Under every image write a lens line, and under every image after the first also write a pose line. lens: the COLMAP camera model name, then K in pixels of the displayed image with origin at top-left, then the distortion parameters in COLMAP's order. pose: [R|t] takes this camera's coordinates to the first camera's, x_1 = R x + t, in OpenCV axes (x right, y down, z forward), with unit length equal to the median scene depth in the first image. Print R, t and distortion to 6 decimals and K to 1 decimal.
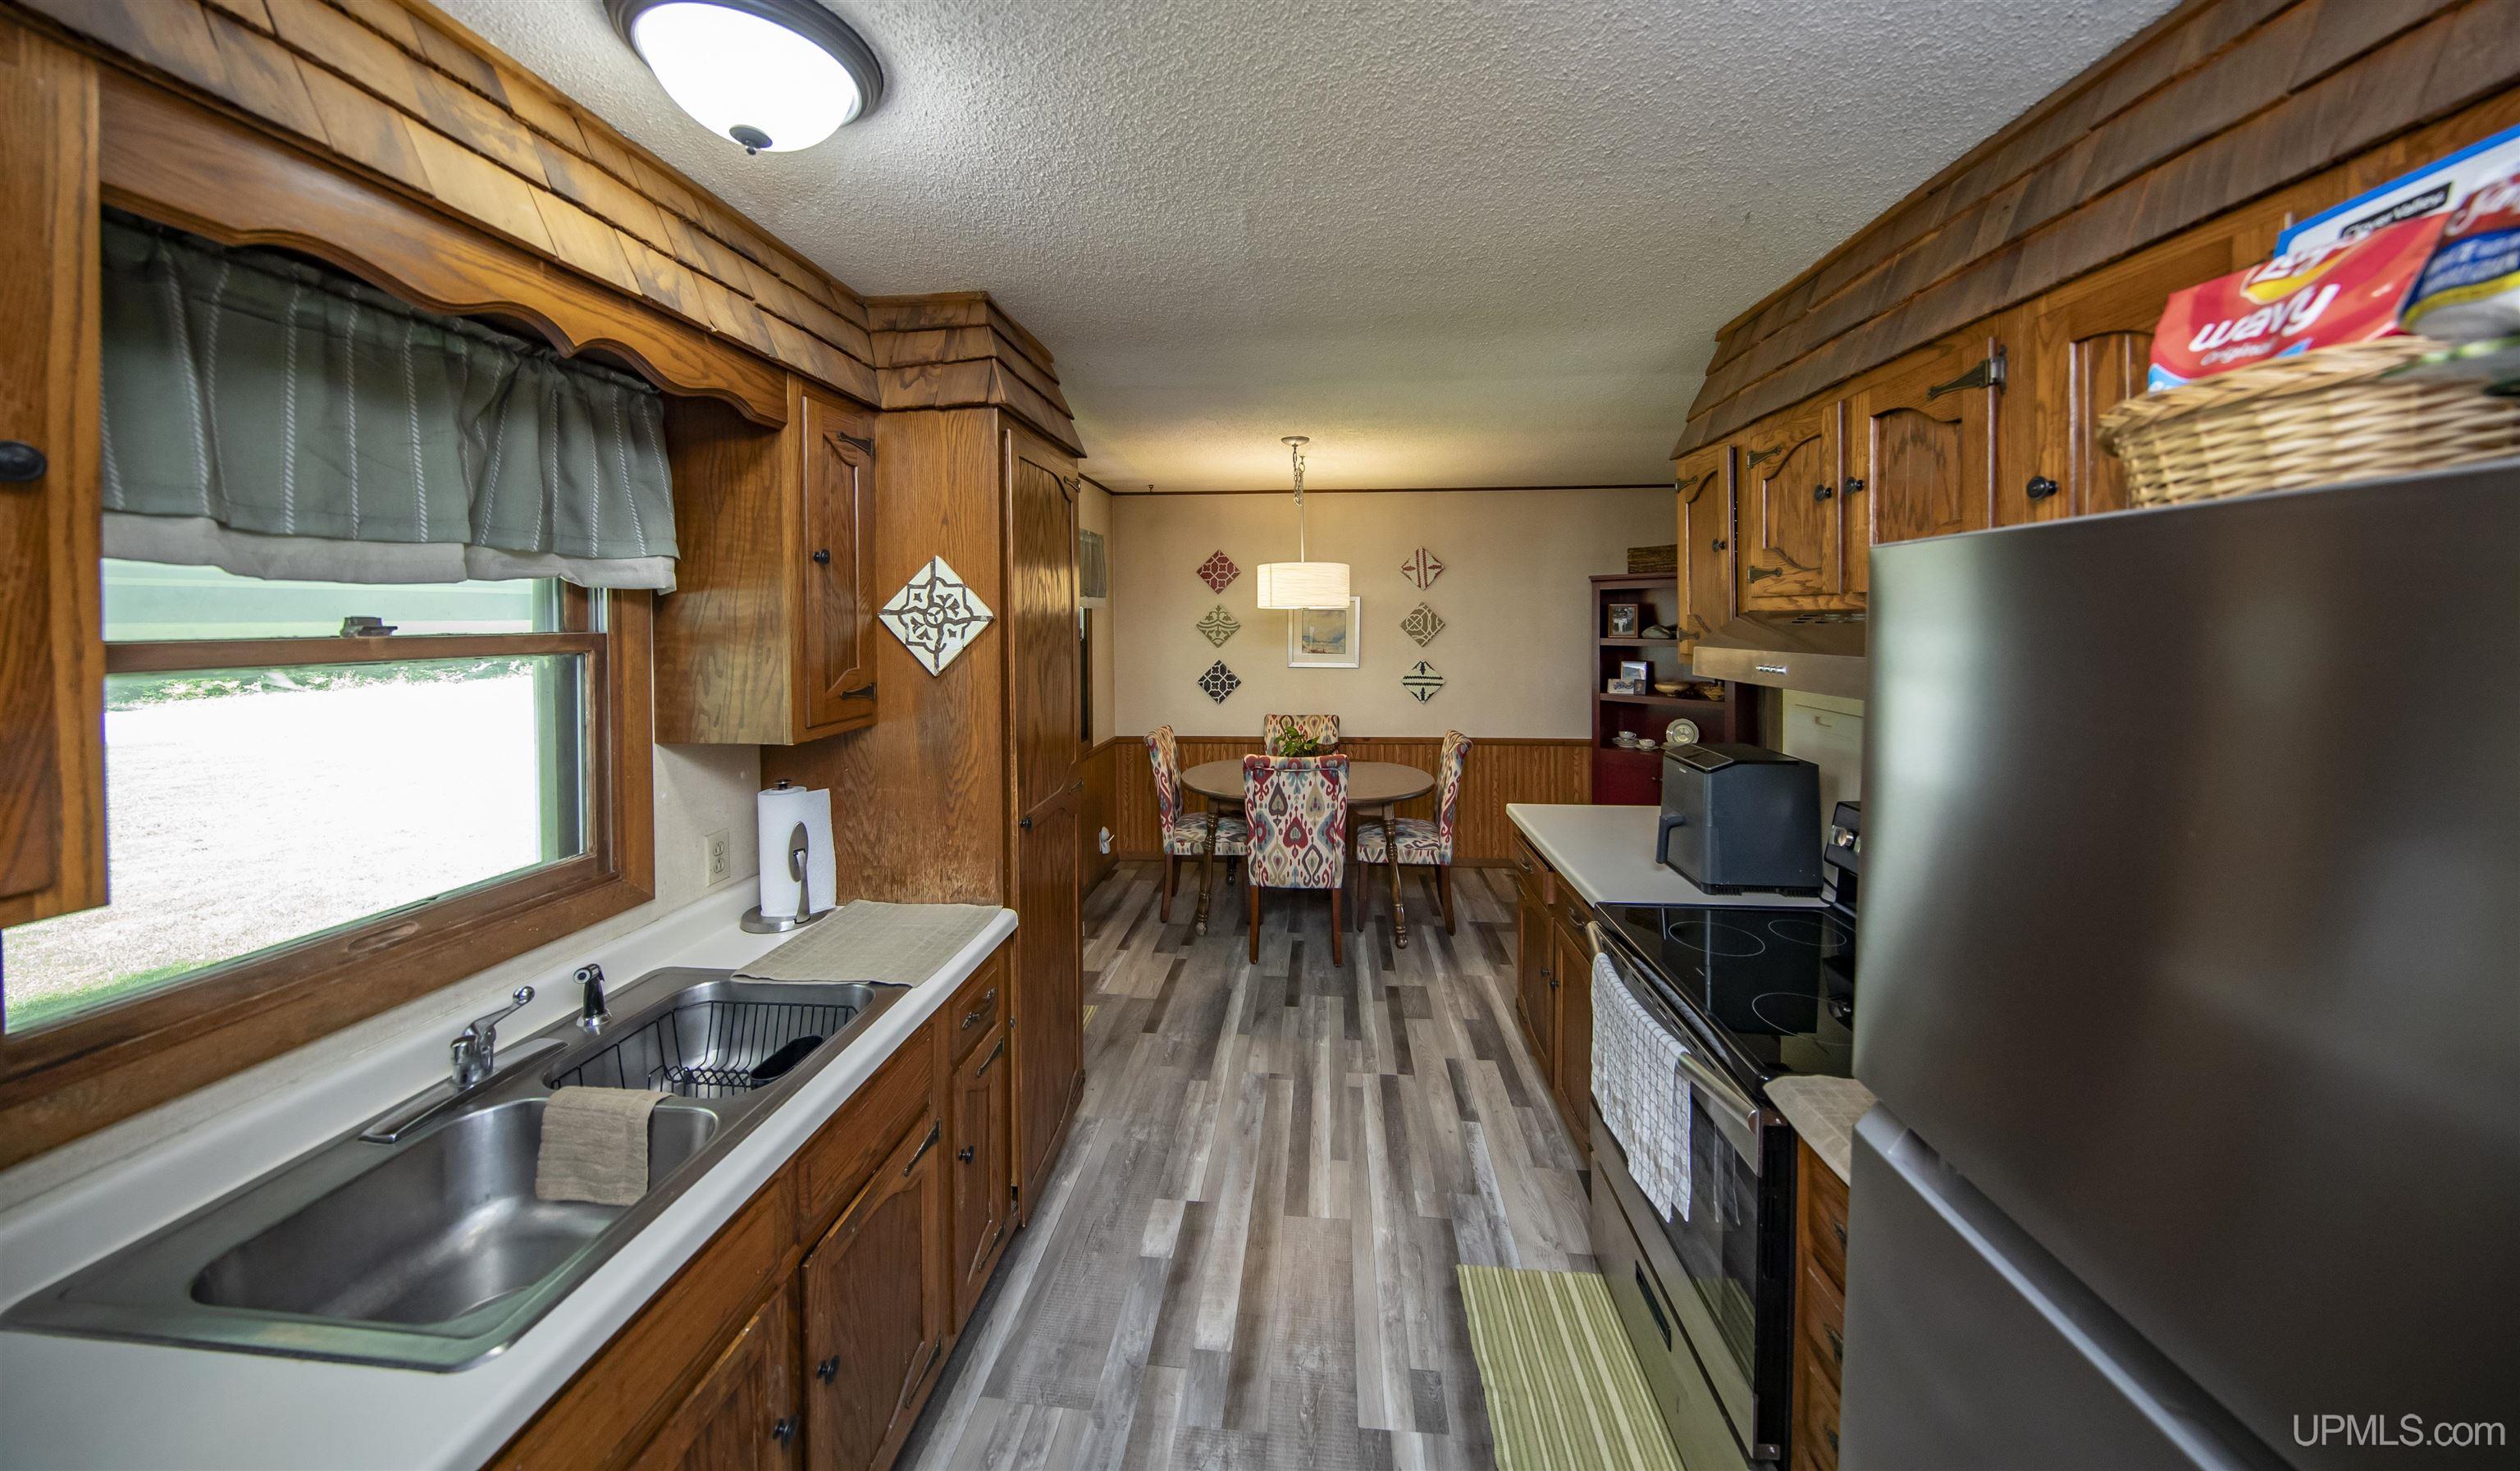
lens RADIAL K [[799.1, 0, 1256.1], [0, 799.1, 625.4], [0, 0, 1]] dist [-0.007565, -0.000161]
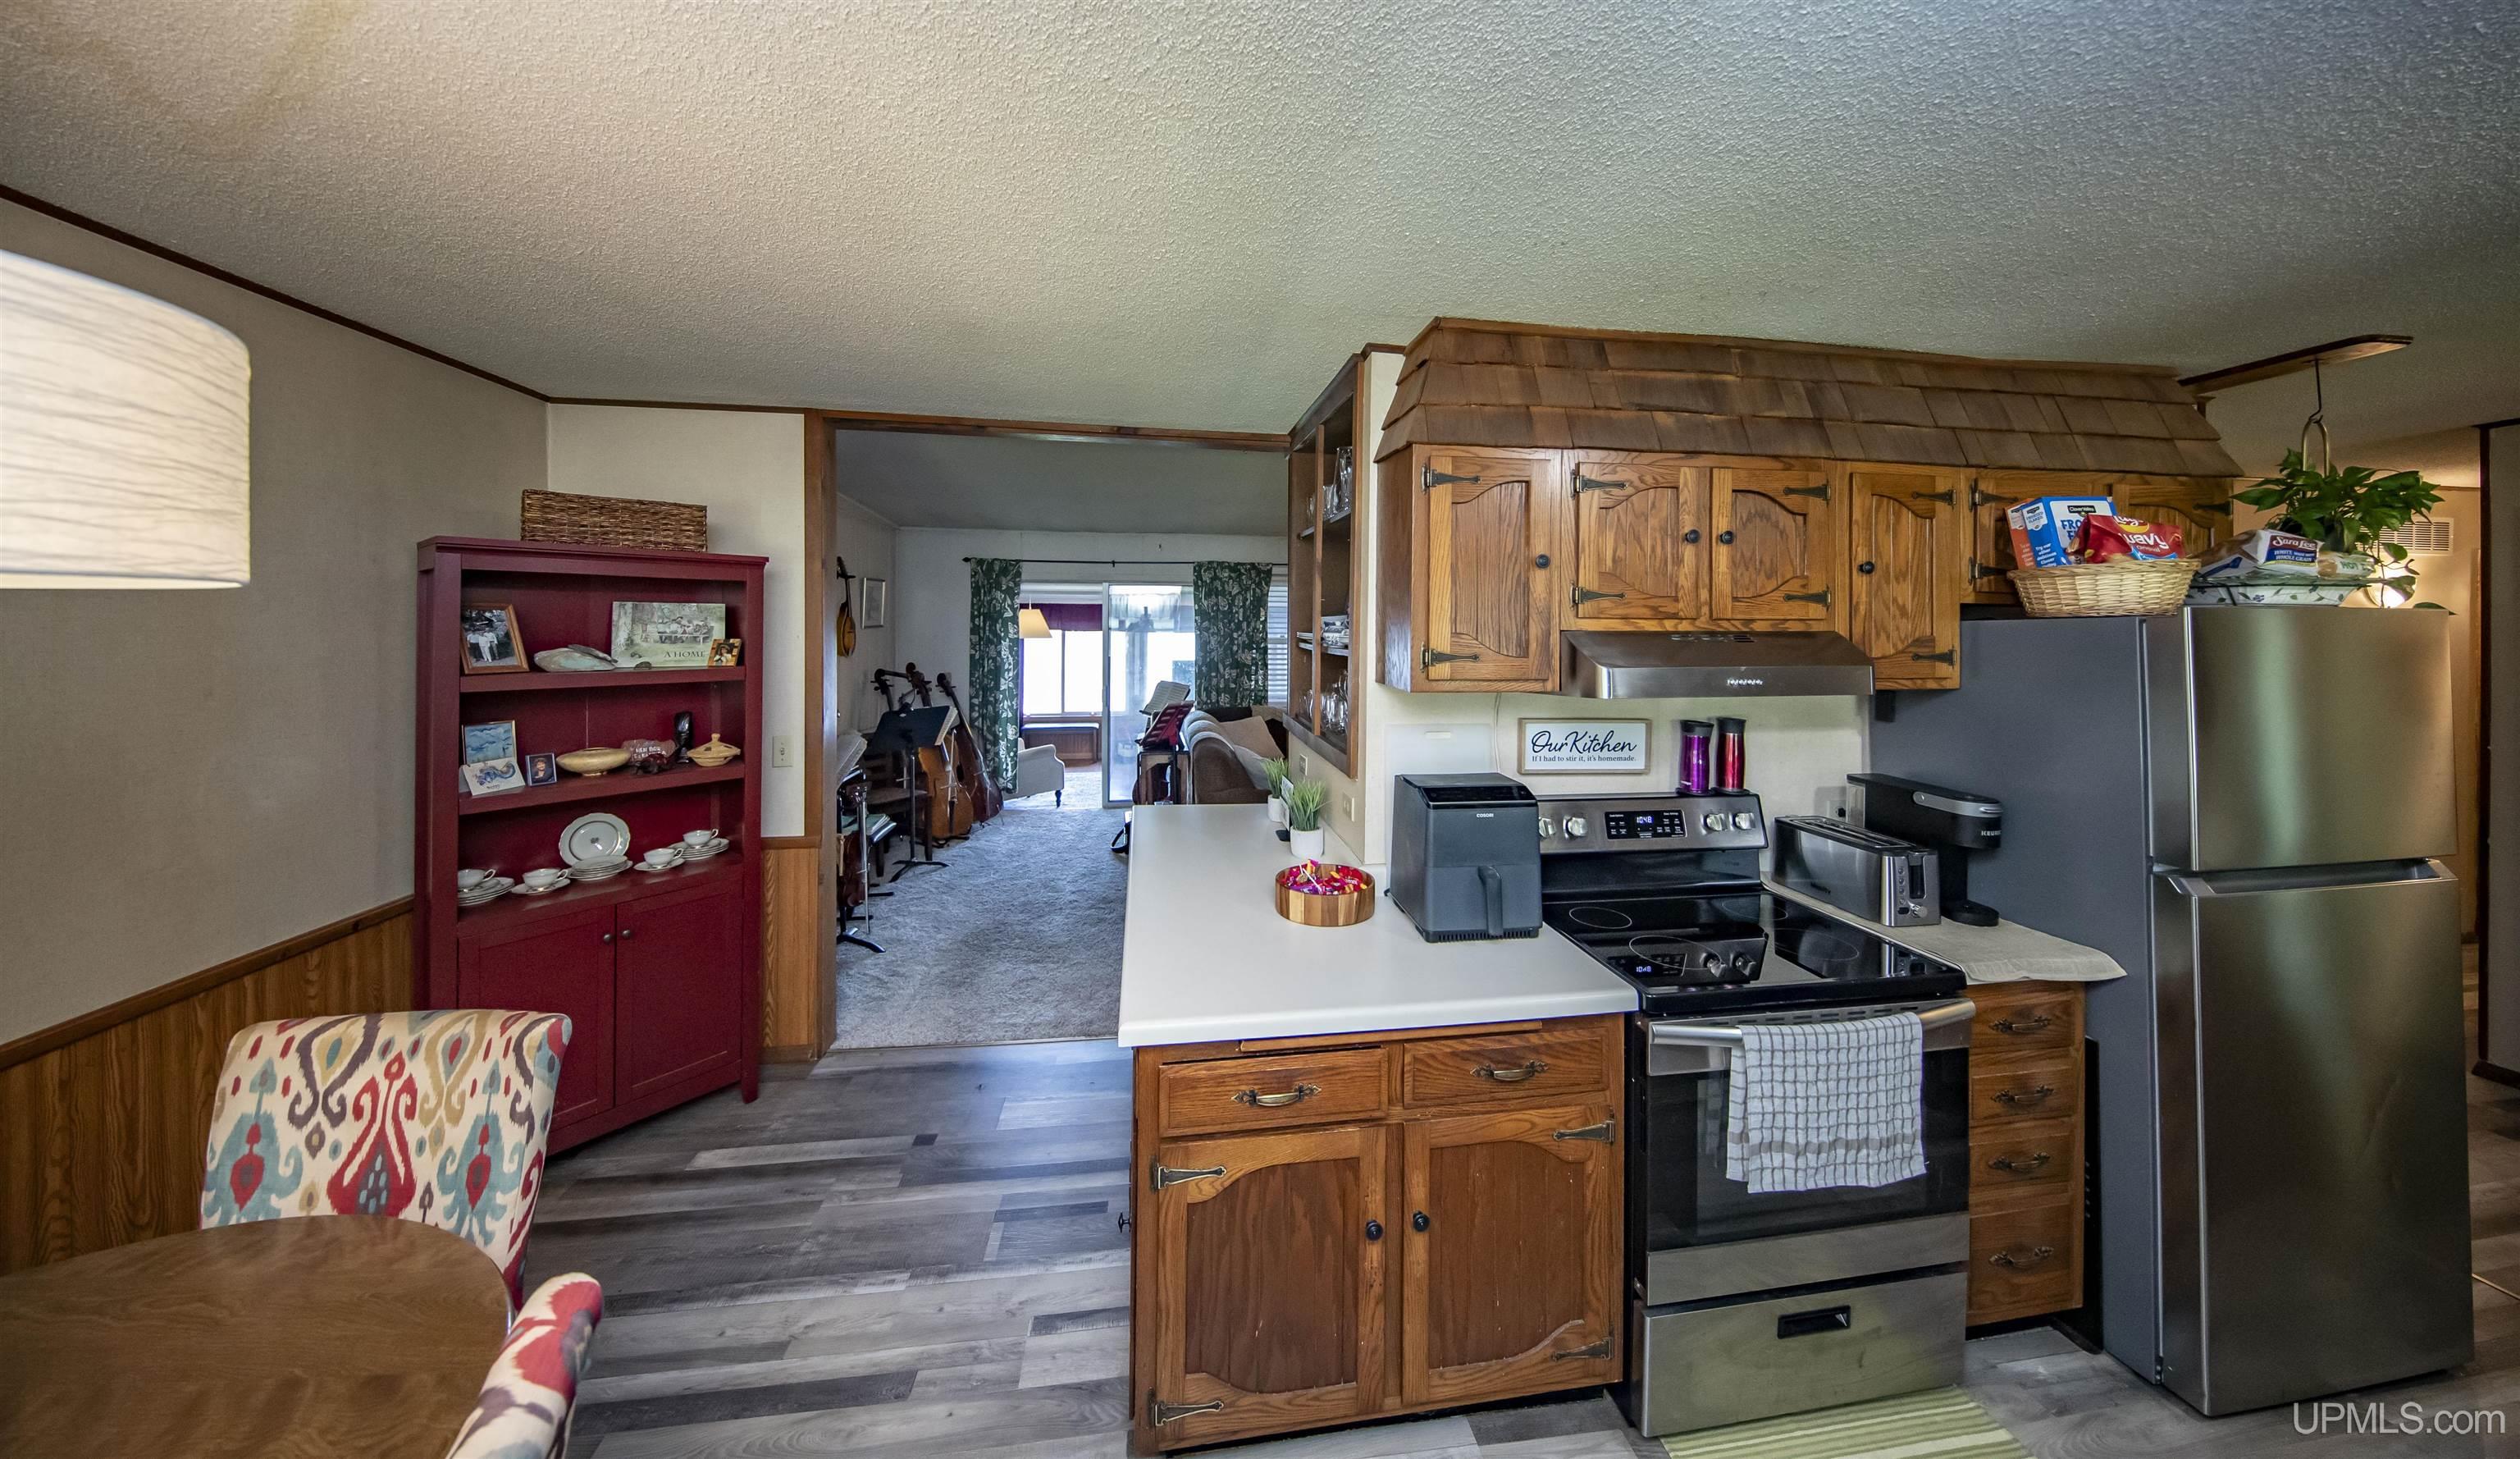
lens RADIAL K [[792.6, 0, 1251.4], [0, 792.6, 617.2], [0, 0, 1]] dist [0.000141, -0.004600]
pose [[-0.235640, 0.010257, 0.971786, -0.109496], [0.004197, 0.999946, -0.009537, -0.011865], [-0.971831, 0.001832, -0.235670, 0.700400]]
